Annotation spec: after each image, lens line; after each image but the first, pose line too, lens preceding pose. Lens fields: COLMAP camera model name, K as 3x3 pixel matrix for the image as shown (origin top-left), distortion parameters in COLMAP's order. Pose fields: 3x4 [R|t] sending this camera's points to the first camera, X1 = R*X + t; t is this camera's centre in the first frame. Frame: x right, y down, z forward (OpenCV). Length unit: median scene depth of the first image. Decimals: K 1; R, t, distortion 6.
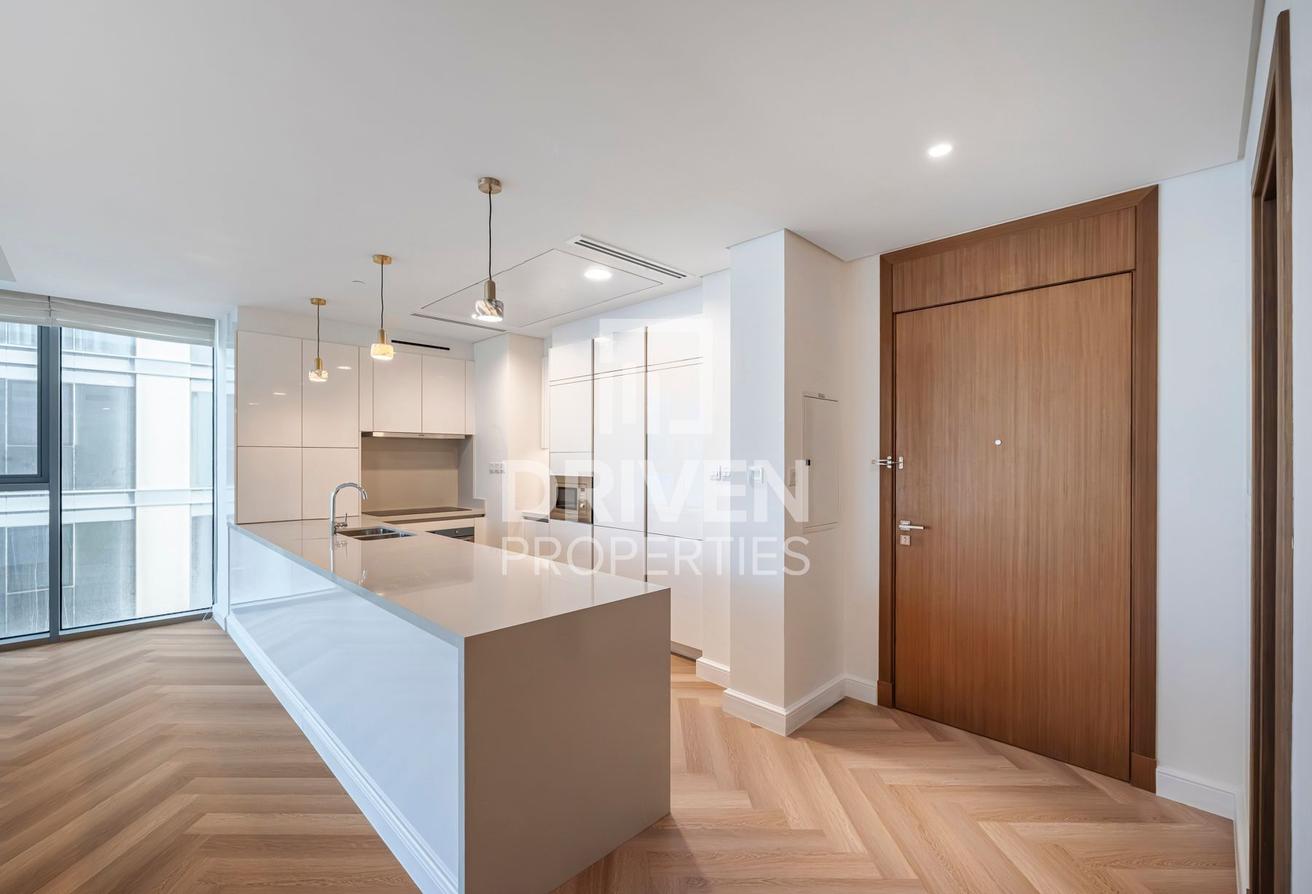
lens RADIAL K [[559.0, 0, 640.8], [0, 559.0, 460.3], [0, 0, 1]] dist [-0.000331, -0.000186]
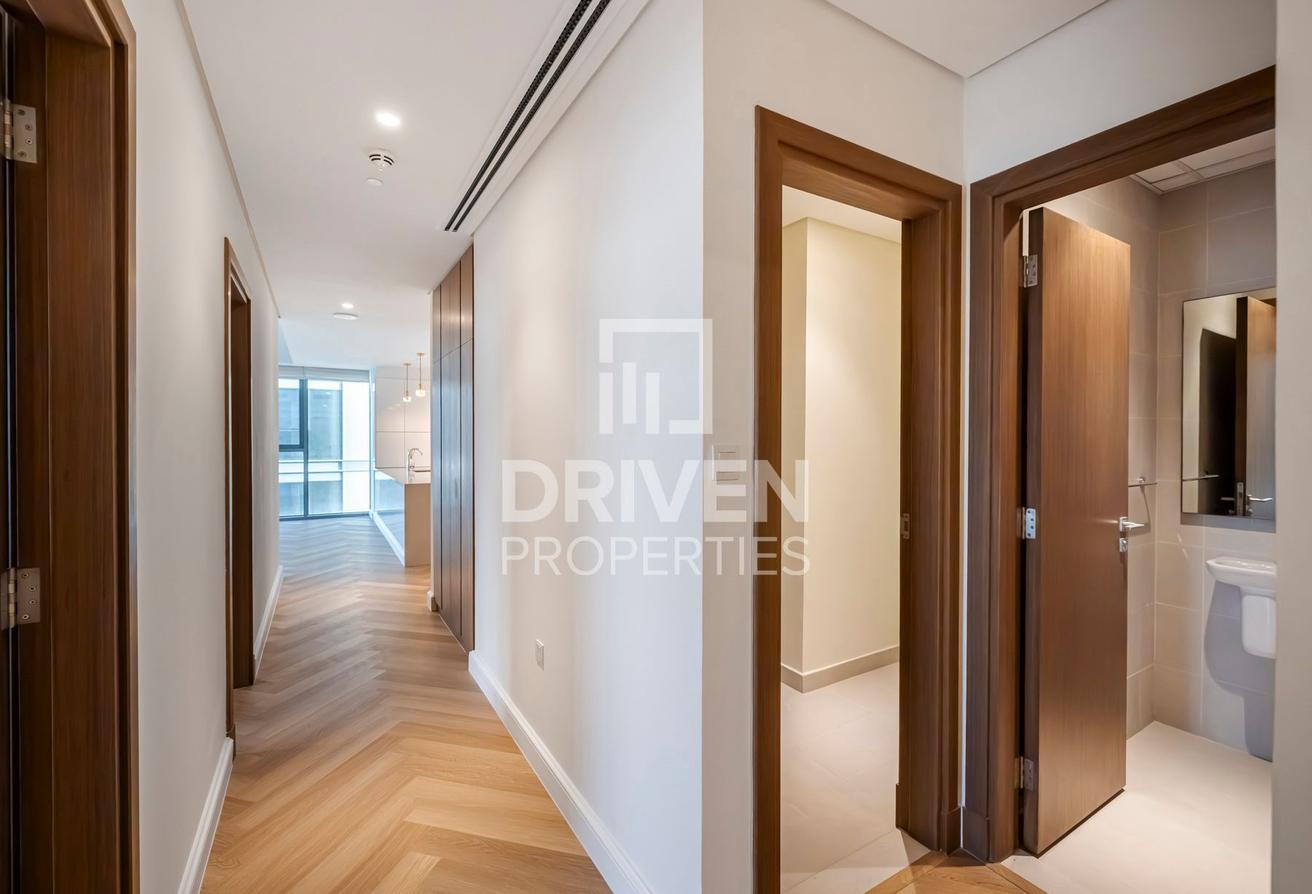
lens RADIAL K [[557.8, 0, 656.0], [0, 557.8, 447.0], [0, 0, 1]] dist [0.000185, 0.000108]
pose [[0.973969, 0.003747, -0.226652, 0.958734], [-0.001699, 0.999956, 0.009232, 0.015052], [0.226677, -0.008606, 0.973932, -0.998553]]
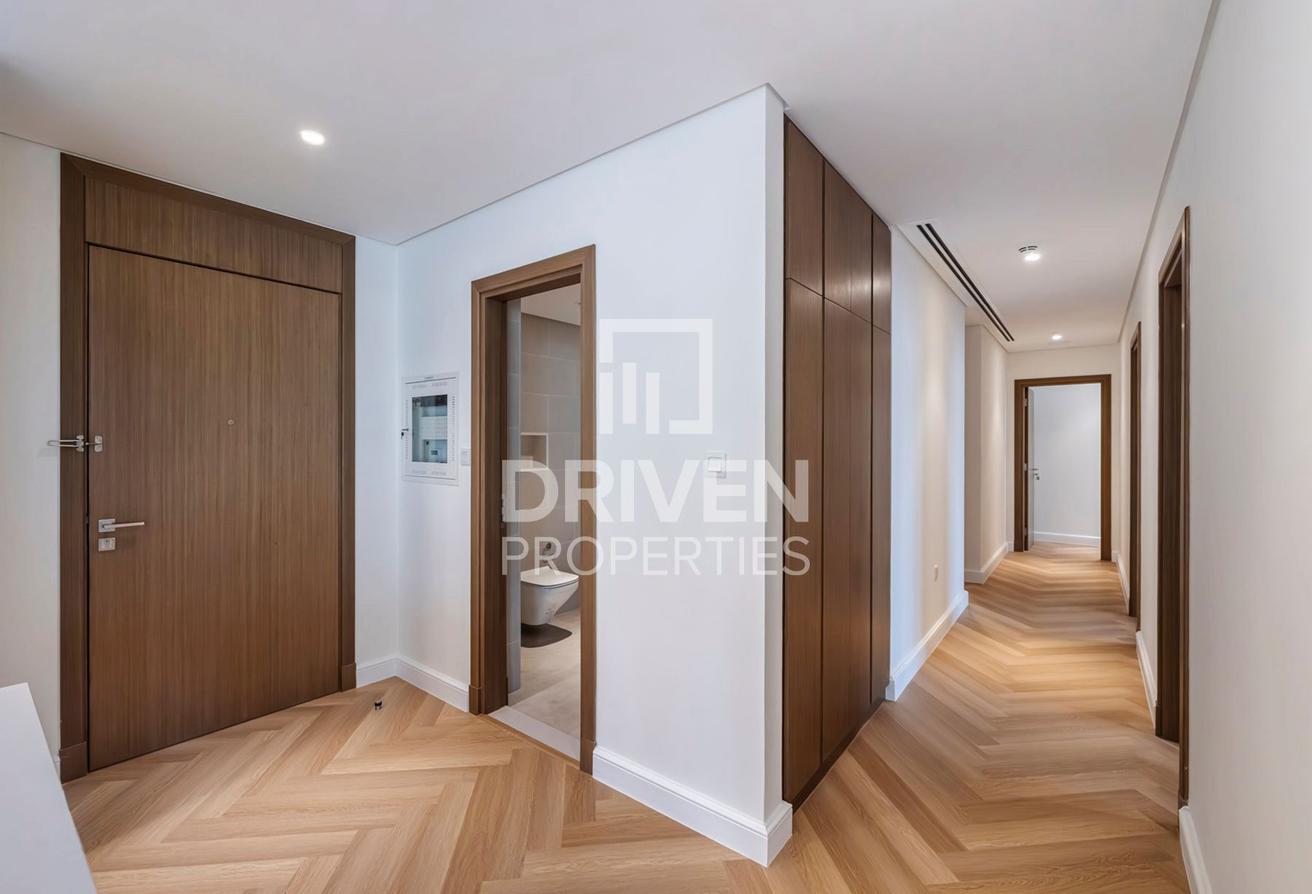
lens RADIAL K [[557.8, 0, 656.0], [0, 557.8, 447.0], [0, 0, 1]] dist [0.000185, 0.000108]
pose [[-0.135312, -0.008738, 0.990764, -0.391029], [0.004336, 0.999946, 0.009411, 0.004887], [-0.990794, 0.005570, -0.135267, 0.356290]]
